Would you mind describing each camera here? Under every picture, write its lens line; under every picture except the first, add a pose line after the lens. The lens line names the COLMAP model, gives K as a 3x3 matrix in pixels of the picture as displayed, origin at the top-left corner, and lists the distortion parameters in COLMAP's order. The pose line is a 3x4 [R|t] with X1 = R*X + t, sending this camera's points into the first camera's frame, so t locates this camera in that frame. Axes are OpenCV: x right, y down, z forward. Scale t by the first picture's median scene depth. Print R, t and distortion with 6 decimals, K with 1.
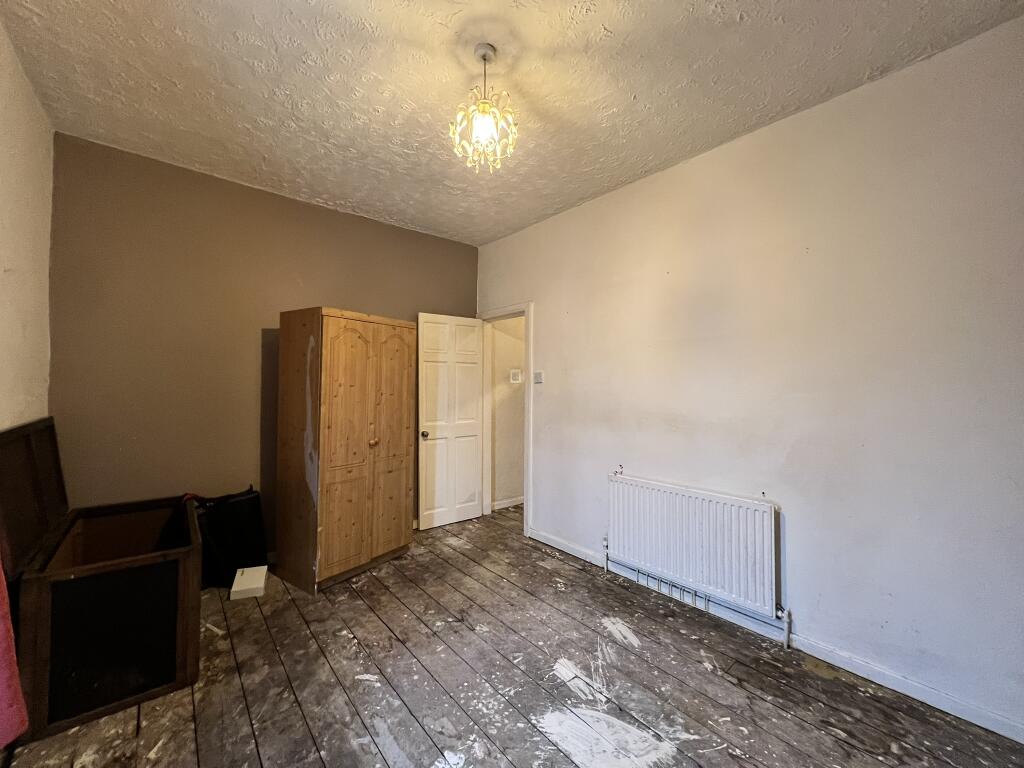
lens RADIAL K [[413.7, 0, 512.6], [0, 413.7, 379.9], [0, 0, 1]] dist [-0.000070, 0.000356]
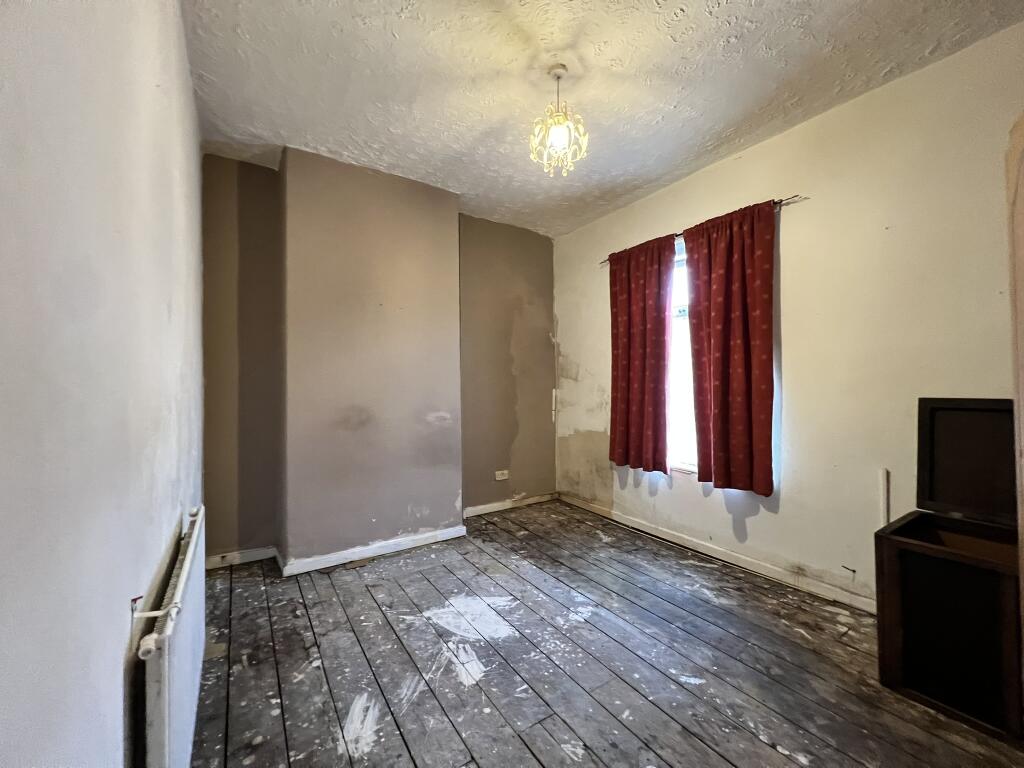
lens RADIAL K [[413.7, 0, 510.4], [0, 413.7, 382.6], [0, 0, 1]] dist [0.001435, -0.000021]
pose [[-0.992885, -0.001222, 0.119072, -0.067217], [-0.002266, 0.999960, -0.008636, 0.082189], [-0.119056, -0.008844, -0.992848, 1.999318]]
